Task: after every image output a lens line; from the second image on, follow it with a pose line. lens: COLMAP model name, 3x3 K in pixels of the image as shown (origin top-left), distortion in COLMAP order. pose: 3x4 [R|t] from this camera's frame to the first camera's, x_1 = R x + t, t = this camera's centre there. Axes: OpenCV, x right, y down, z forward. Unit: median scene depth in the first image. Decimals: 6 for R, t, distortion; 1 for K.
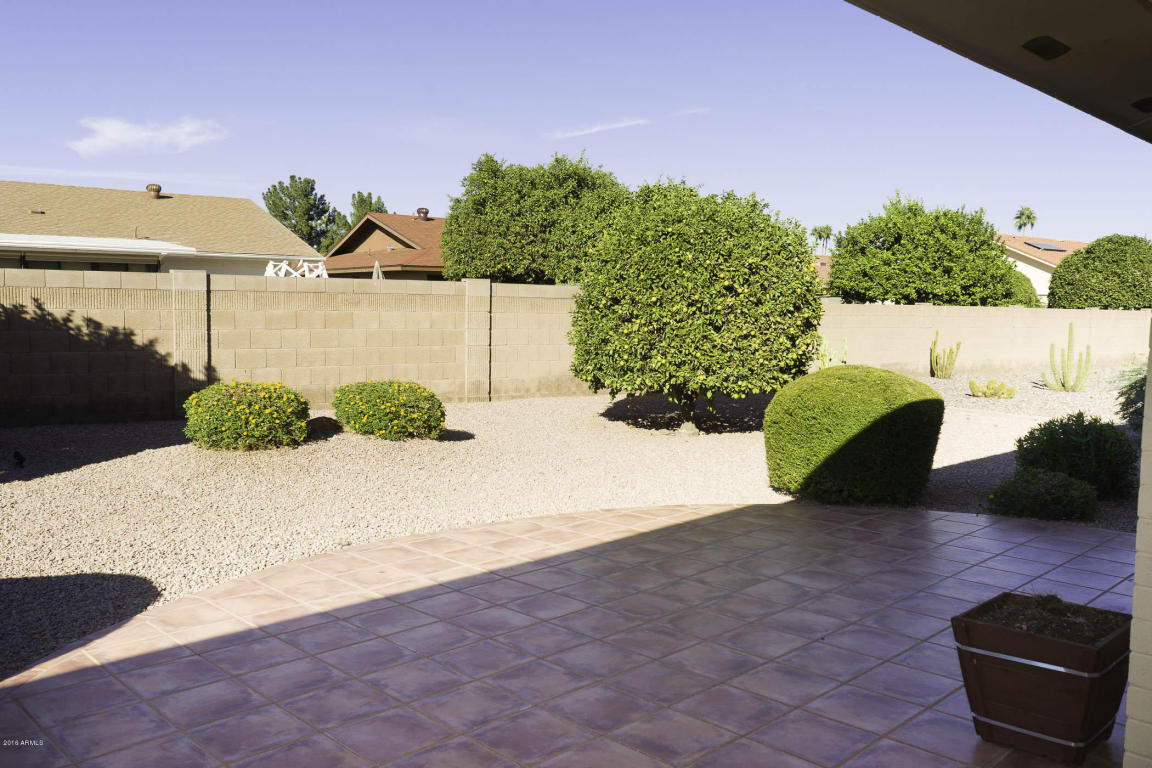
lens RADIAL K [[933.0, 0, 575.5], [0, 933.0, 383.7], [0, 0, 1]] dist [0.000329, -0.000375]
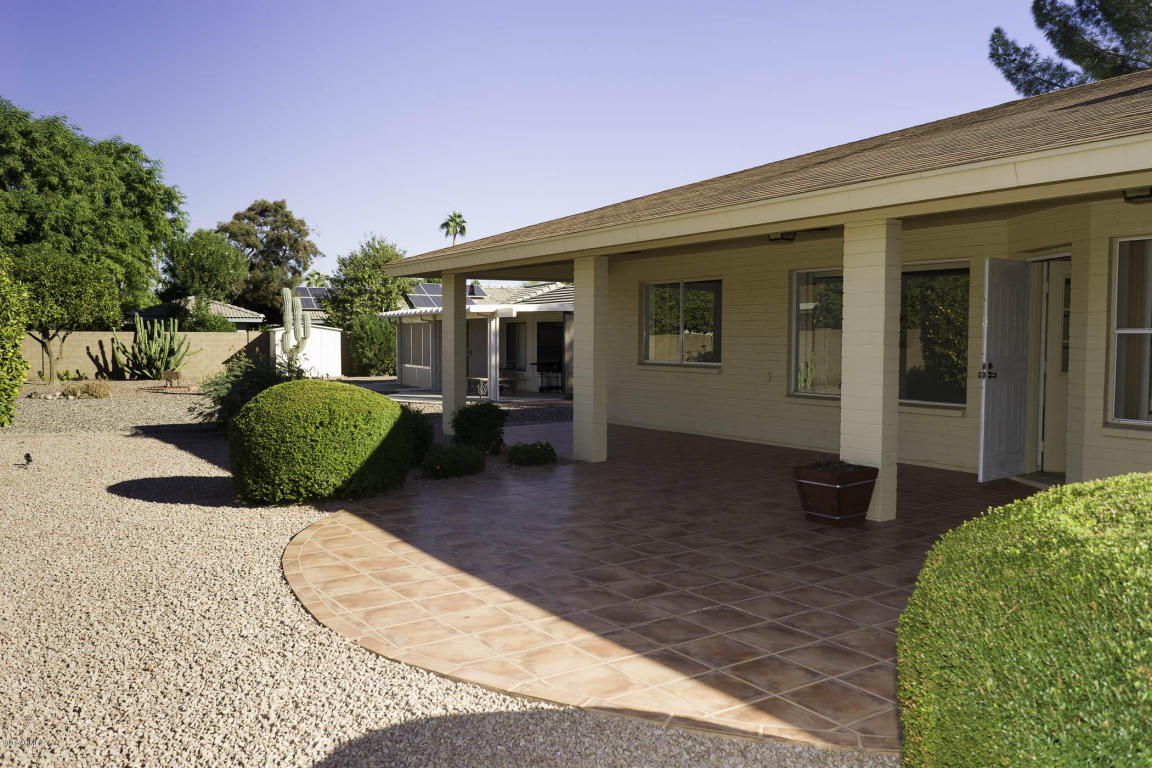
lens RADIAL K [[933.0, 0, 576.1], [0, 933.0, 384.3], [0, 0, 1]] dist [0.000329, -0.000375]
pose [[0.169796, -0.058615, 0.983735, -1.177030], [0.071494, 0.996332, 0.047026, -0.064937], [-0.982882, 0.062346, 0.173364, 0.796223]]
